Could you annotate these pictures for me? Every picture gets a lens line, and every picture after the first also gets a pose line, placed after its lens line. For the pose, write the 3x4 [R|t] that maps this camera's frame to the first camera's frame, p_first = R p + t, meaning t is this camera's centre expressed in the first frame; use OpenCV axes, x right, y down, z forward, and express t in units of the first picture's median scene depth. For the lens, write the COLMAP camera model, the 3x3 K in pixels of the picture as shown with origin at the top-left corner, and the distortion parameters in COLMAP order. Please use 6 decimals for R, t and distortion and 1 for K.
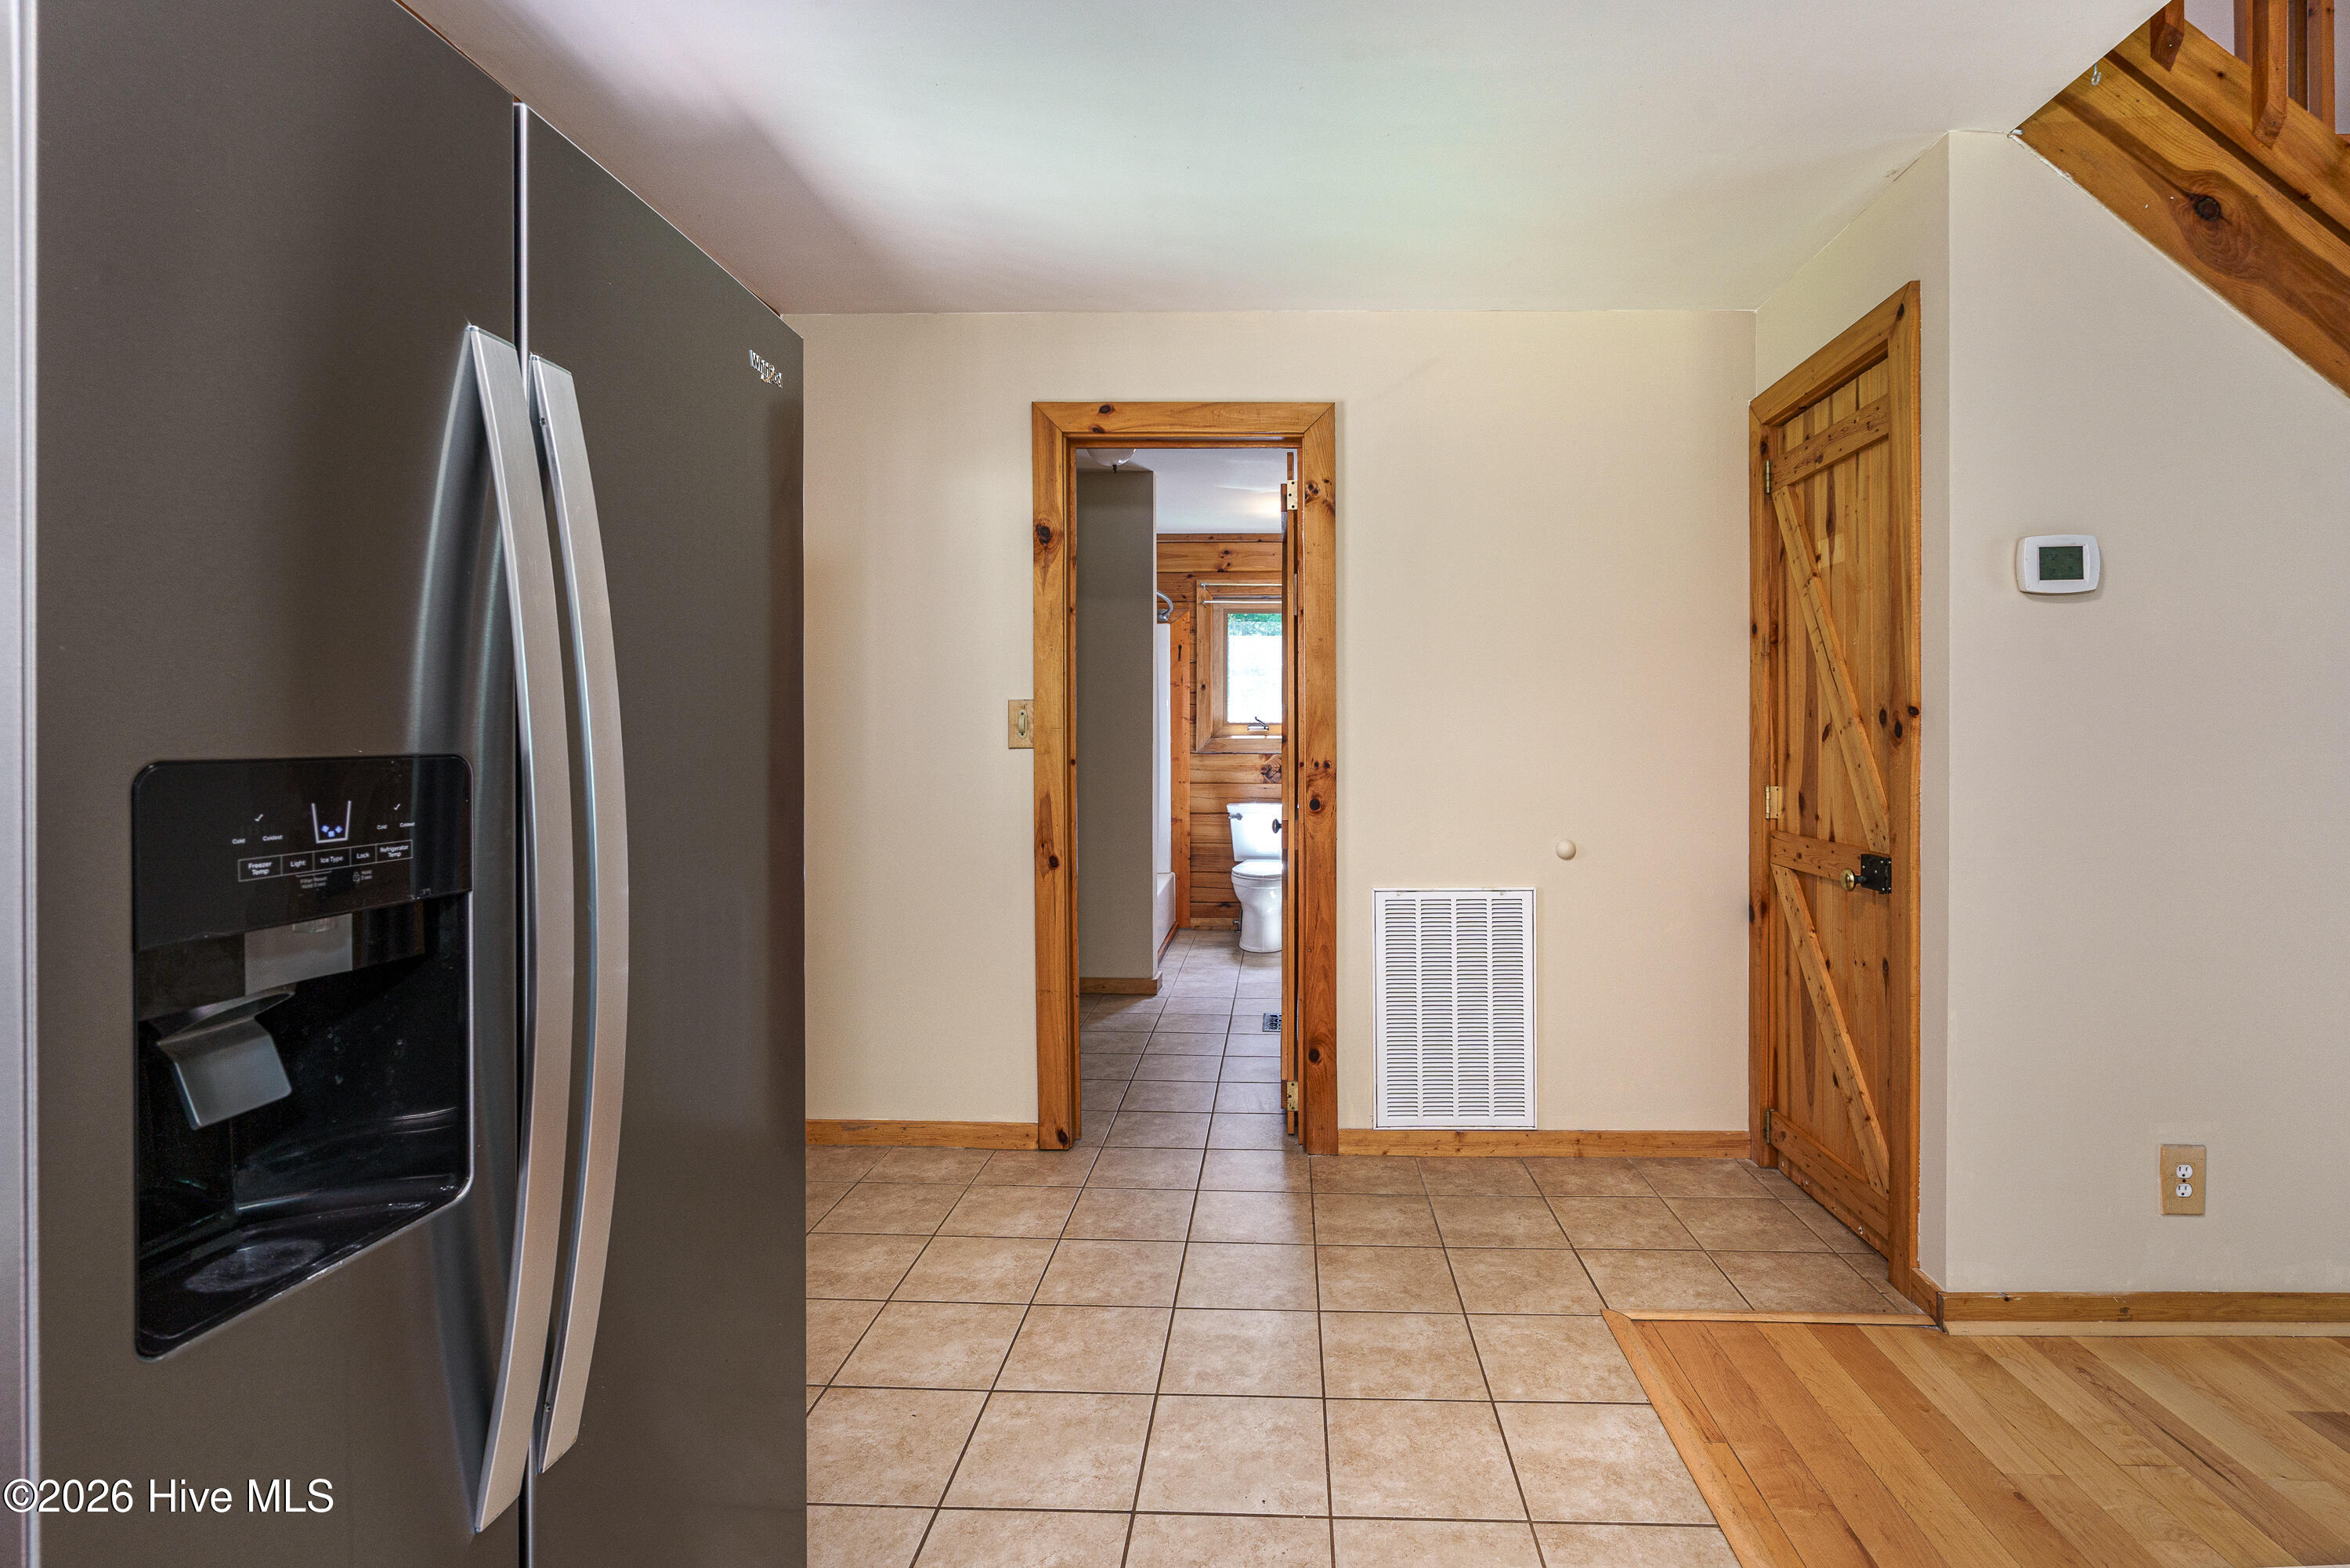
lens RADIAL K [[1085.6, 0, 1247.1], [0, 1085.6, 748.1], [0, 0, 1]] dist [-0.002506, 0.000809]
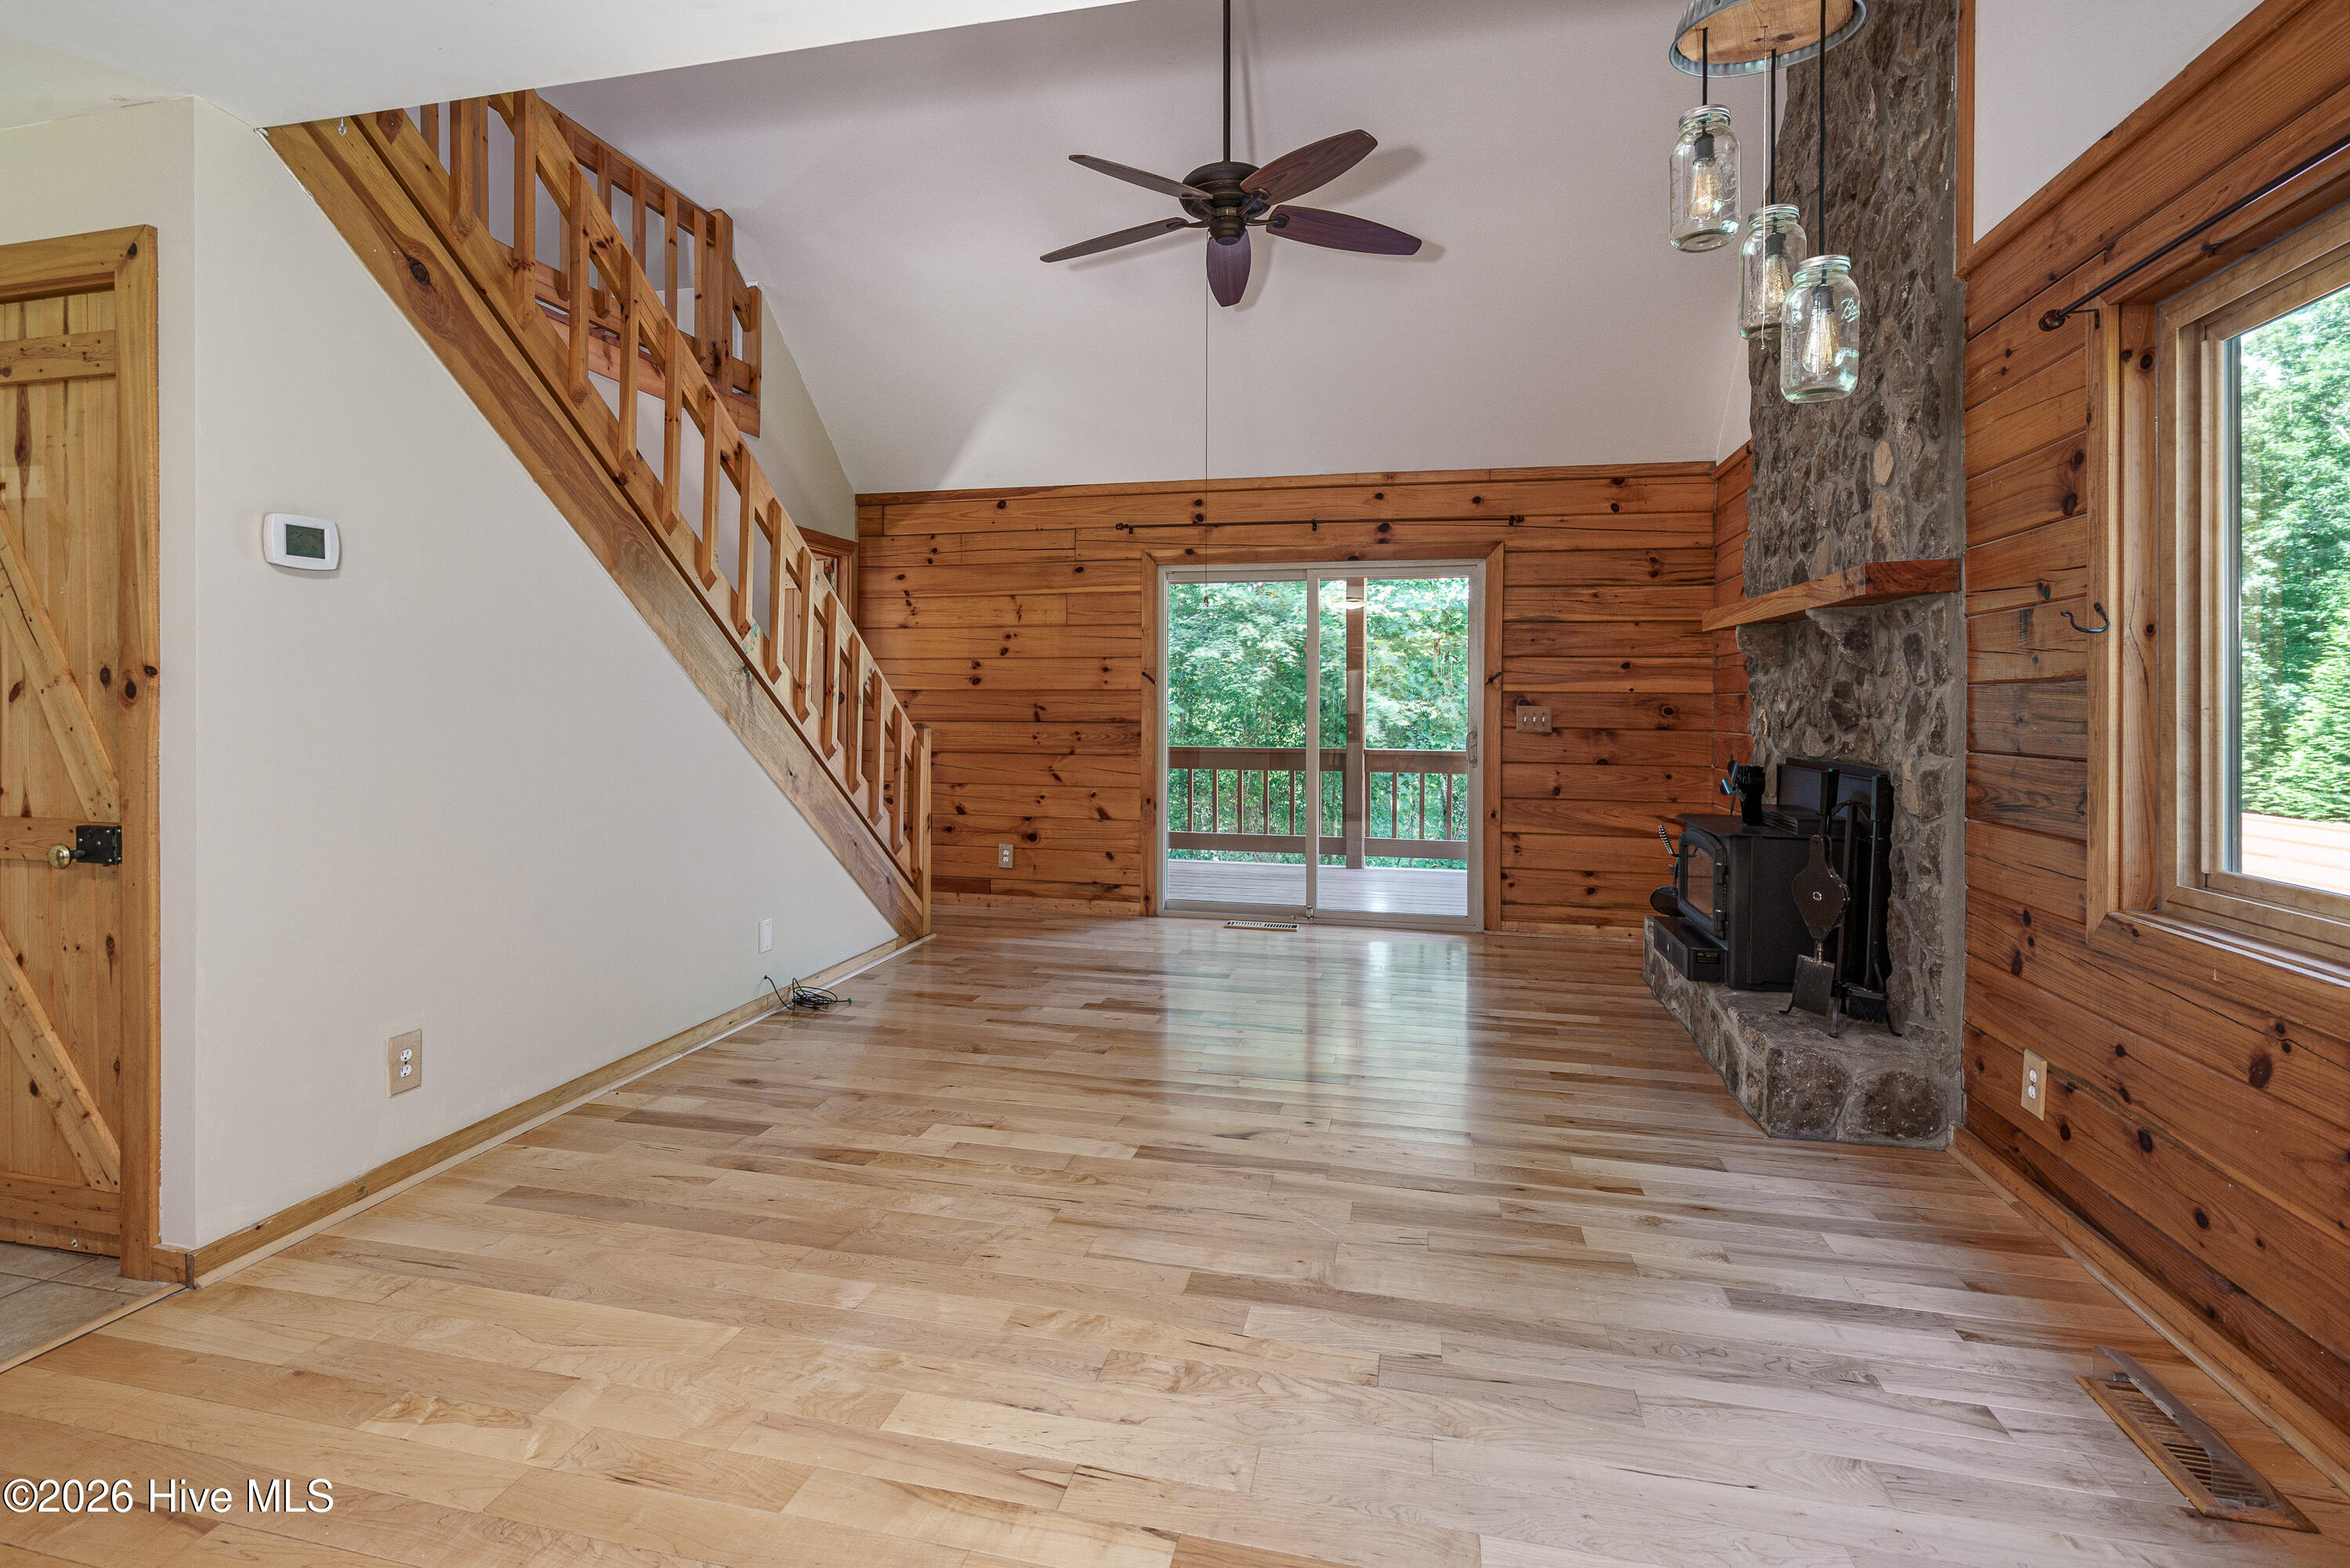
lens RADIAL K [[1085.6, 0, 1177.2], [0, 1085.6, 705.3], [0, 0, 1]] dist [-0.002506, 0.000809]
pose [[0.193497, 0.000559, 0.981101, -0.158118], [0.002798, 0.999995, -0.001122, 0.000288], [-0.981097, 0.002962, 0.193495, -0.085011]]
